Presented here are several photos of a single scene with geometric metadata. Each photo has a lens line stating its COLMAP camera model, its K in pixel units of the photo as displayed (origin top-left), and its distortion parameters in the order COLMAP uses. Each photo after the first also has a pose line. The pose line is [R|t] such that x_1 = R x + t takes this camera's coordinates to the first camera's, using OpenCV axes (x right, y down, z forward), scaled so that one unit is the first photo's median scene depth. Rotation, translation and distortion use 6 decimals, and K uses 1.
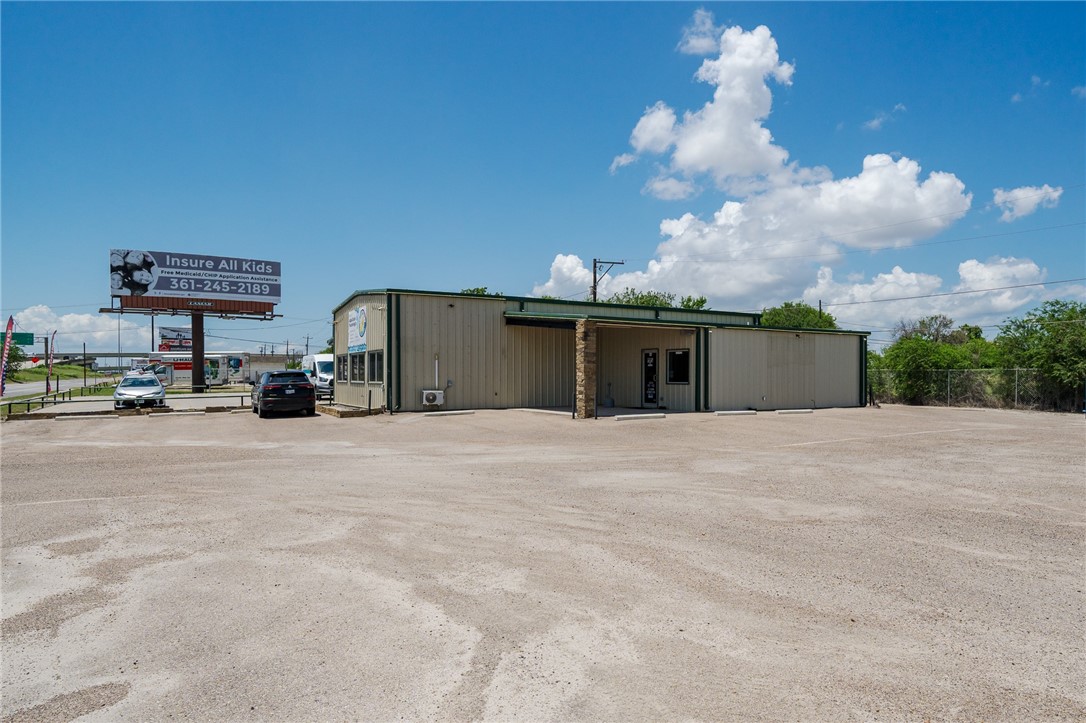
lens RADIAL K [[707.2, 0, 629.0], [0, 707.2, 366.6], [0, 0, 1]] dist [-0.003098, -0.000726]
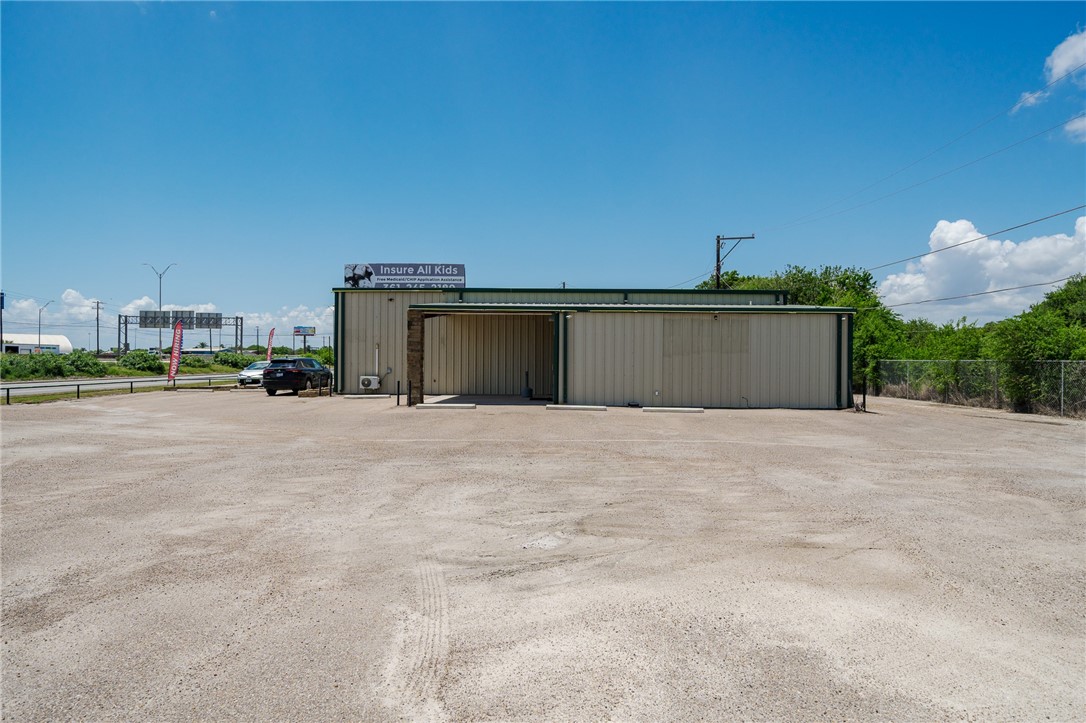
lens RADIAL K [[726.4, 0, 543.0], [0, 726.4, 361.5], [0, 0, 1]] dist [-0.018334, -0.002044]
pose [[0.807234, 0.006808, -0.590192, 0.342222], [-0.000970, 0.999947, 0.010209, -0.000858], [0.590231, -0.007668, 0.807198, 0.127152]]
